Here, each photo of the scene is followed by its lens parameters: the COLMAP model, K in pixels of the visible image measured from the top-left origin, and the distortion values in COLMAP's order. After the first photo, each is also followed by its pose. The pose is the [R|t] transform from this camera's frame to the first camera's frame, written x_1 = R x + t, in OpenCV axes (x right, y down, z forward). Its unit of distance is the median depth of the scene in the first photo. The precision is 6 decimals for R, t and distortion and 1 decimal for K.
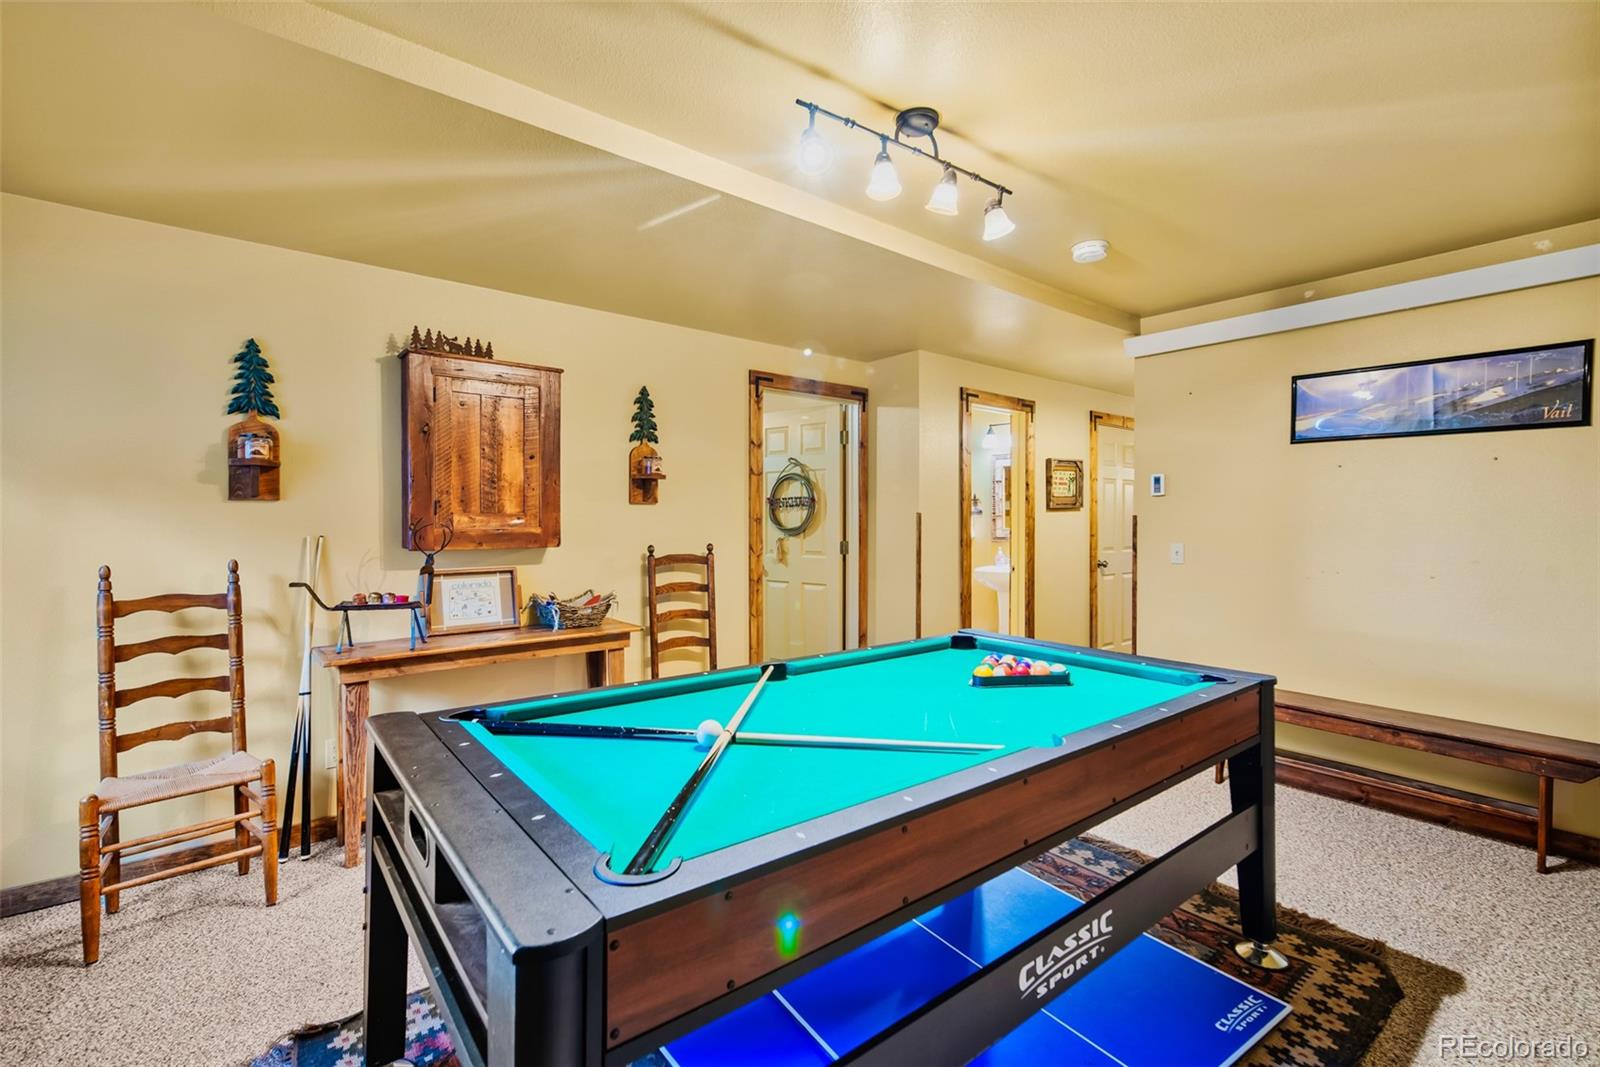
lens RADIAL K [[692.8, 0, 787.2], [0, 692.8, 530.3], [0, 0, 1]] dist [-0.001215, 0.000432]
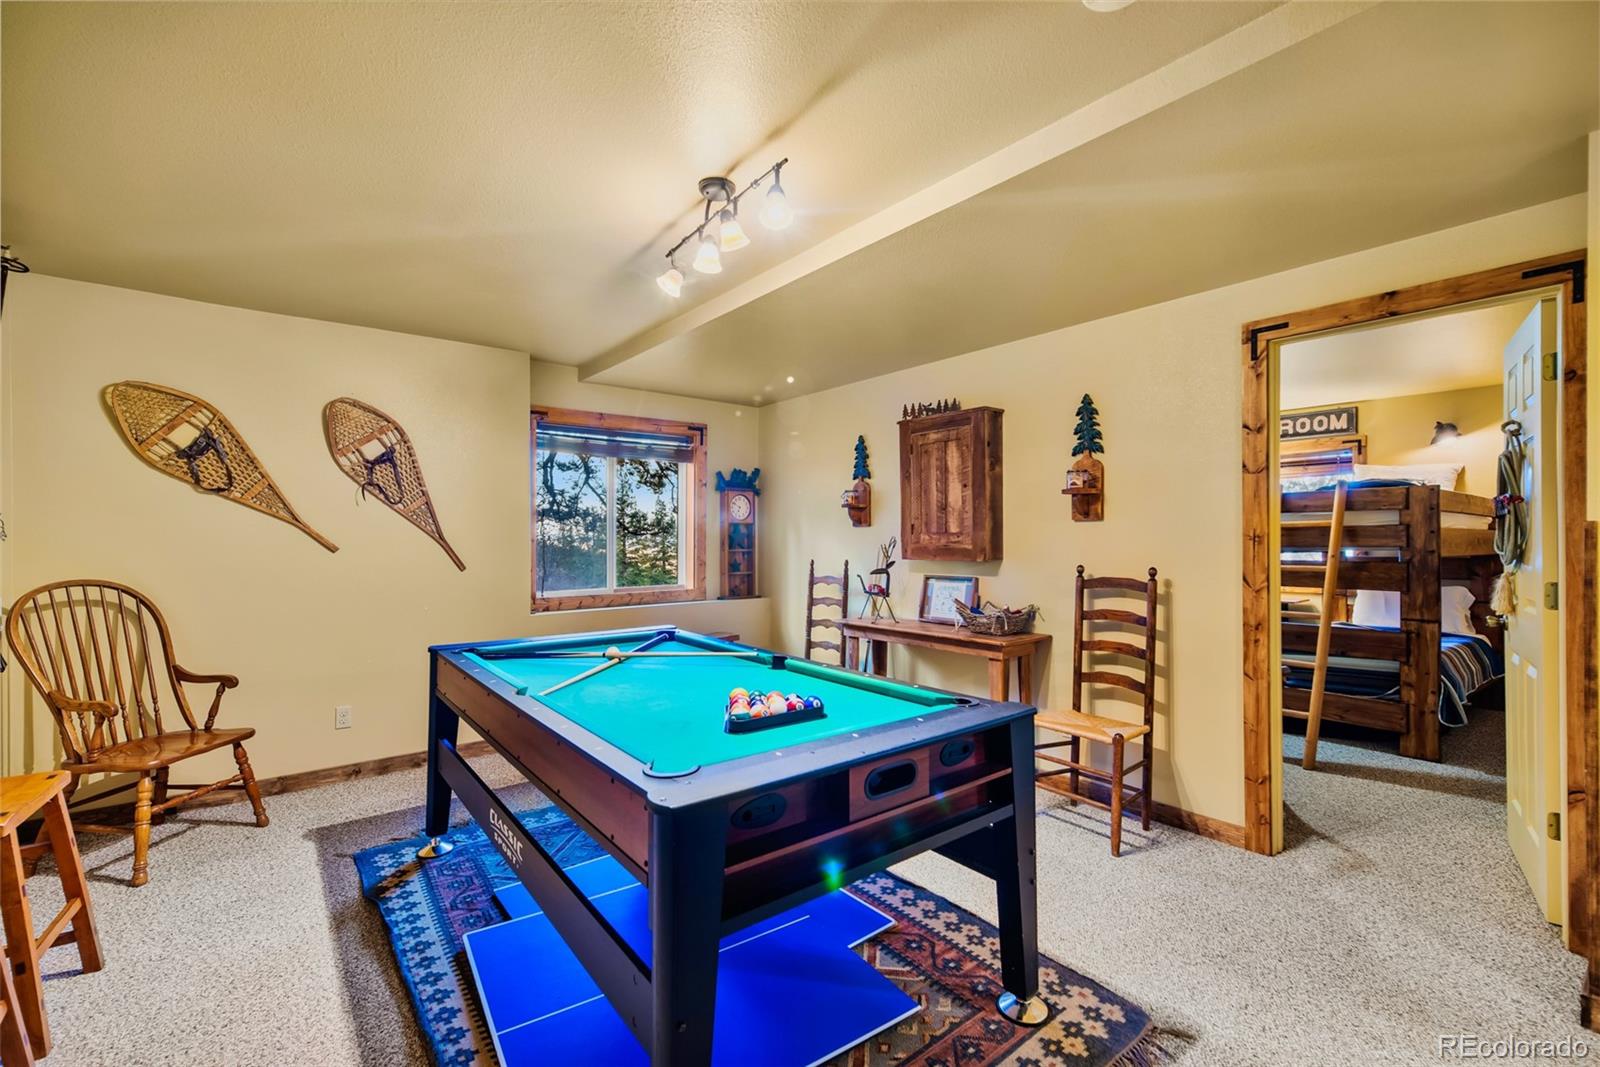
lens RADIAL K [[692.8, 0, 799.4], [0, 692.8, 535.1], [0, 0, 1]] dist [-0.001215, 0.000432]
pose [[-0.004205, 0.000329, -0.999991, 0.795032], [-0.010856, 0.999941, 0.000374, -0.016480], [0.999932, 0.010858, -0.004201, 0.678975]]
